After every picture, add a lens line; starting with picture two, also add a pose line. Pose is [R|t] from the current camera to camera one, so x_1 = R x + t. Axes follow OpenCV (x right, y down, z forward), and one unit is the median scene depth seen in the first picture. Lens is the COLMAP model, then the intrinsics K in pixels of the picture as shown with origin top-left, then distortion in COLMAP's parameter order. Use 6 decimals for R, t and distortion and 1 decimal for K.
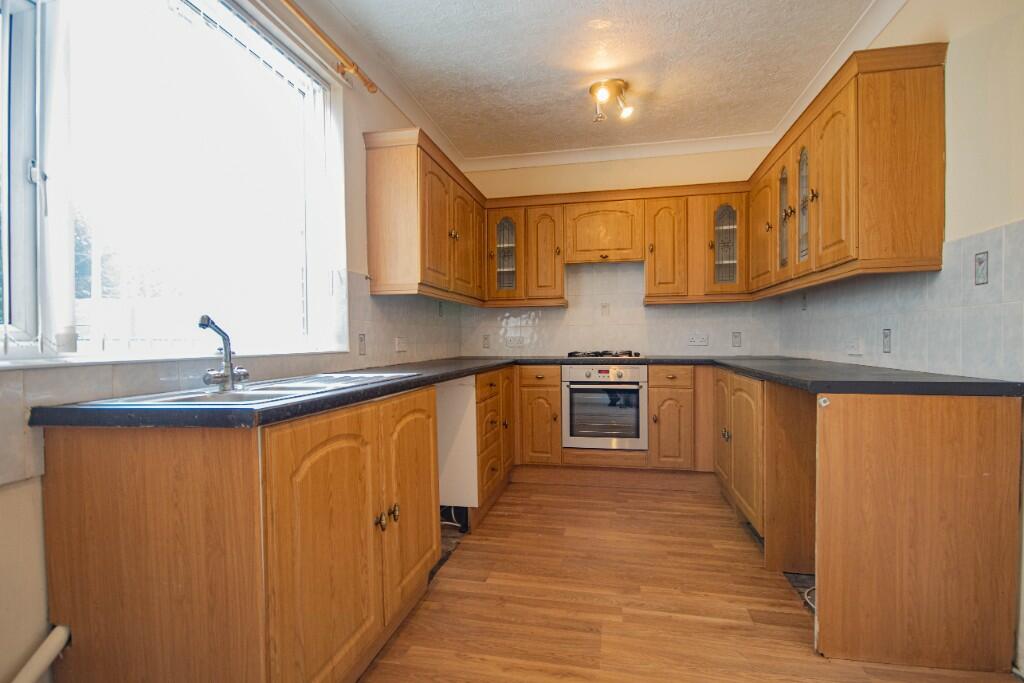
lens RADIAL K [[489.8, 0, 512.5], [0, 489.8, 347.7], [0, 0, 1]] dist [0.001227, 0.000350]
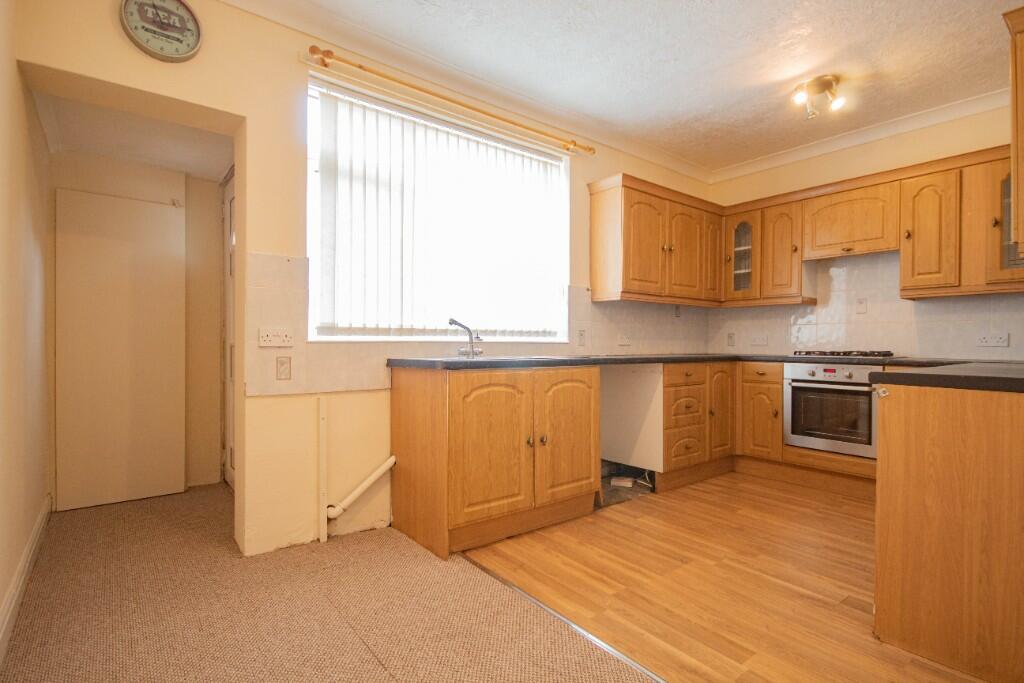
lens RADIAL K [[489.8, 0, 512.5], [0, 489.8, 347.7], [0, 0, 1]] dist [0.001227, 0.000350]
pose [[0.765771, 0.021015, -0.642770, 0.412239], [-0.024338, 0.999697, 0.003689, 0.018751], [0.642653, 0.012819, 0.766050, -0.173516]]
